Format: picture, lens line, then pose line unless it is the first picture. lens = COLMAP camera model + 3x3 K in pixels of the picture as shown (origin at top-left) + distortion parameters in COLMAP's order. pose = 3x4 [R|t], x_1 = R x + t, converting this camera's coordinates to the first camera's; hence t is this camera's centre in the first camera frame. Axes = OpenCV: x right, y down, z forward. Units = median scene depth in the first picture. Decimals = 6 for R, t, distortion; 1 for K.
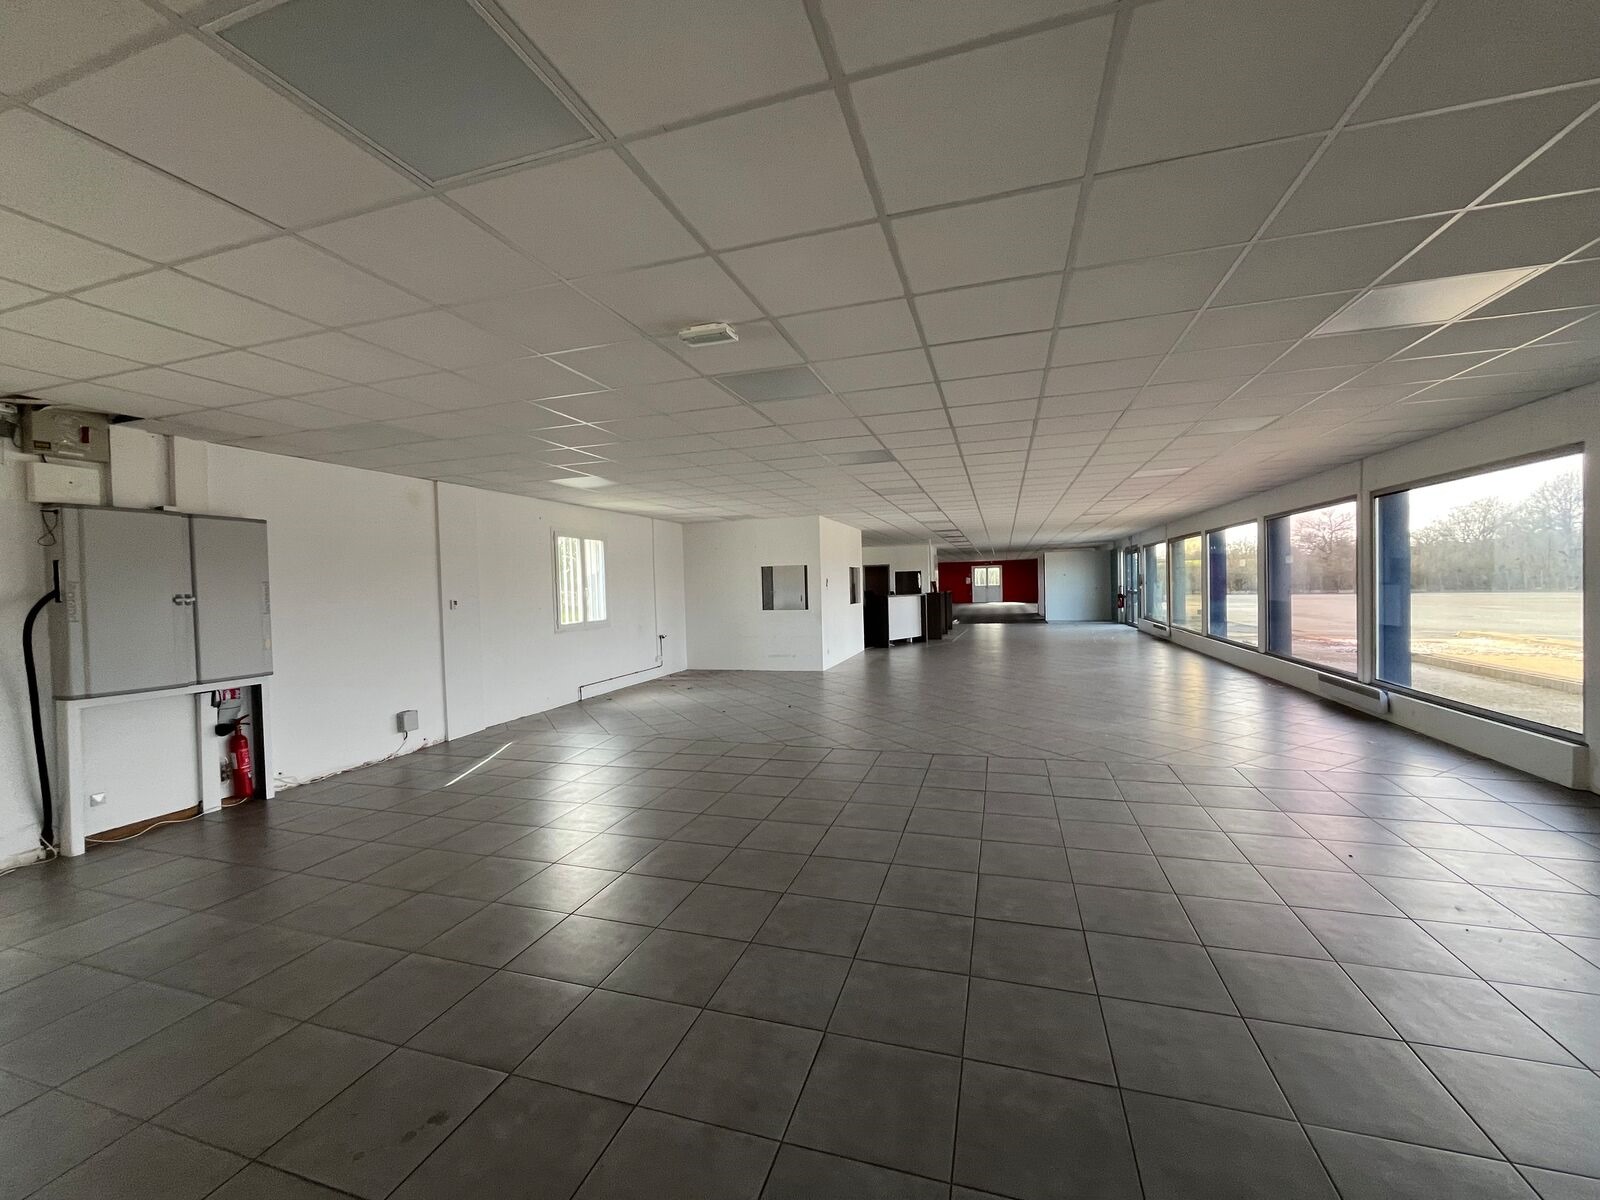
lens RADIAL K [[641.8, 0, 796.2], [0, 641.8, 605.9], [0, 0, 1]] dist [-0.000945, 0.000093]
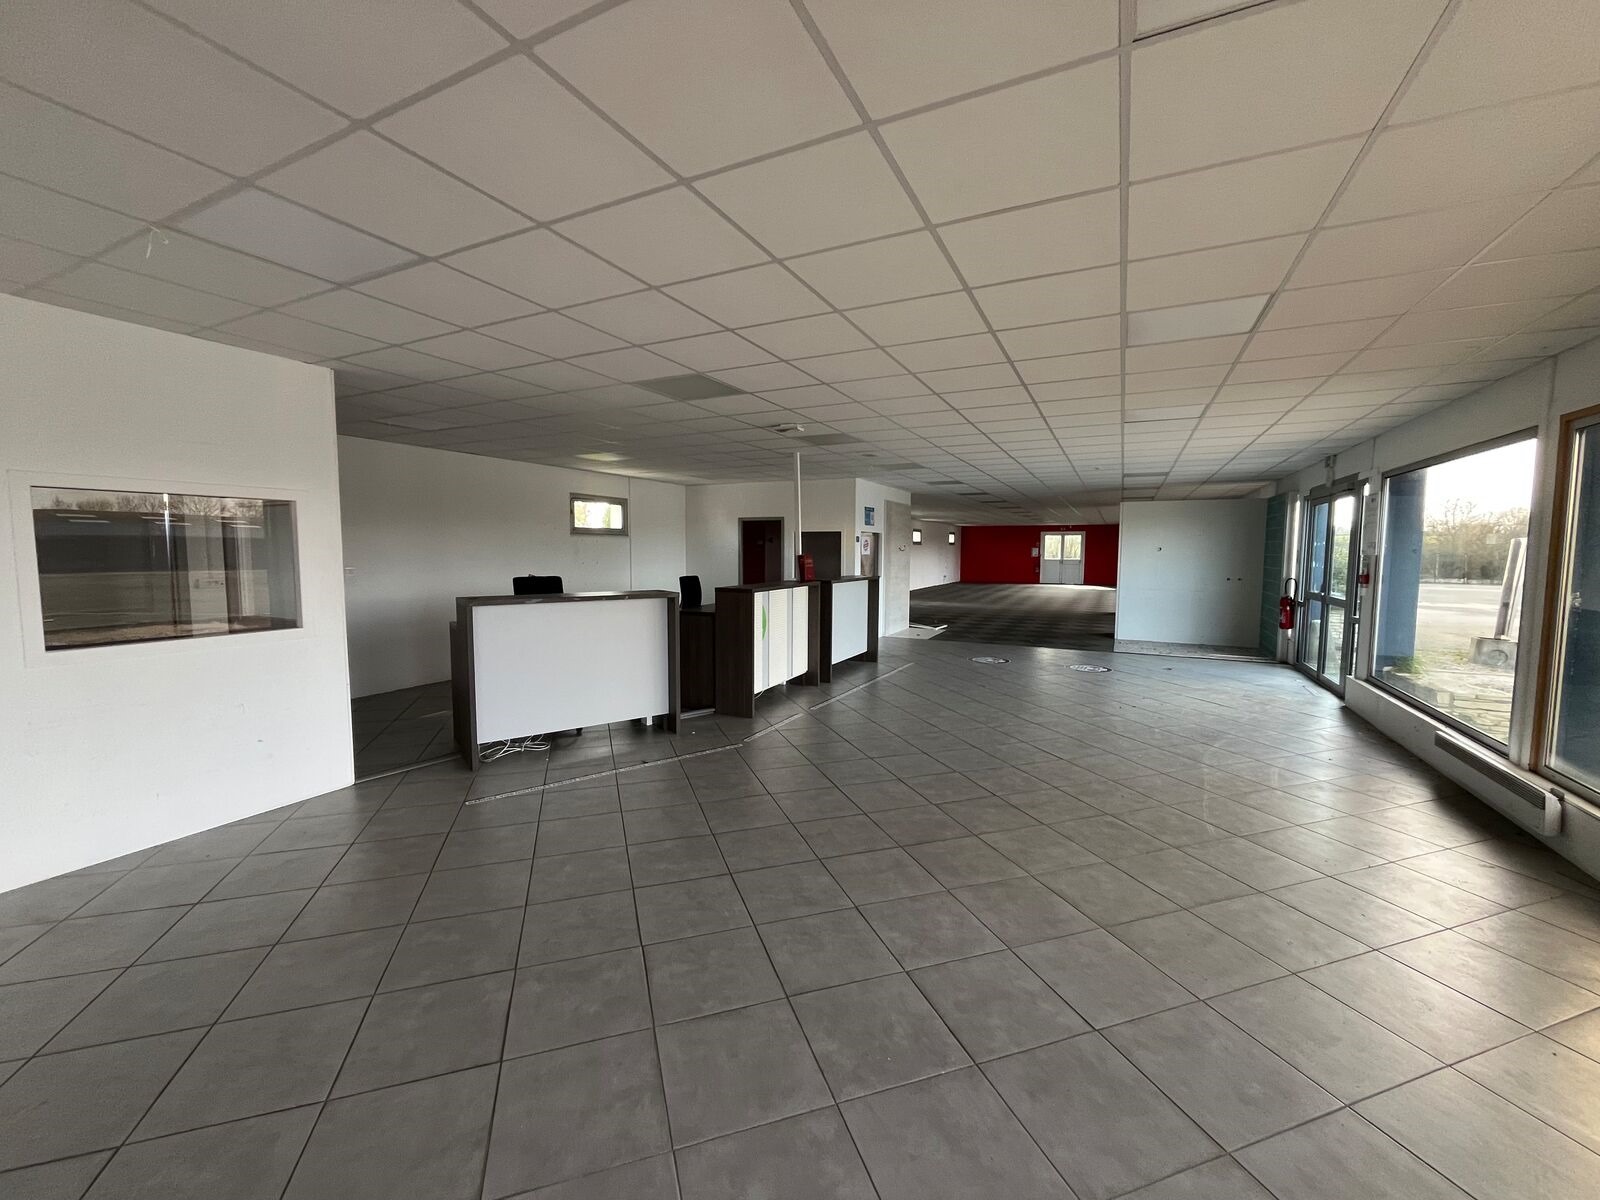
lens RADIAL K [[641.8, 0, 797.8], [0, 641.8, 597.0], [0, 0, 1]] dist [-0.000945, 0.000093]
pose [[0.987356, 0.042733, -0.152650, 0.247121], [-0.036021, 0.998270, 0.046472, -0.027263], [0.154372, -0.040386, 0.987187, 0.525983]]
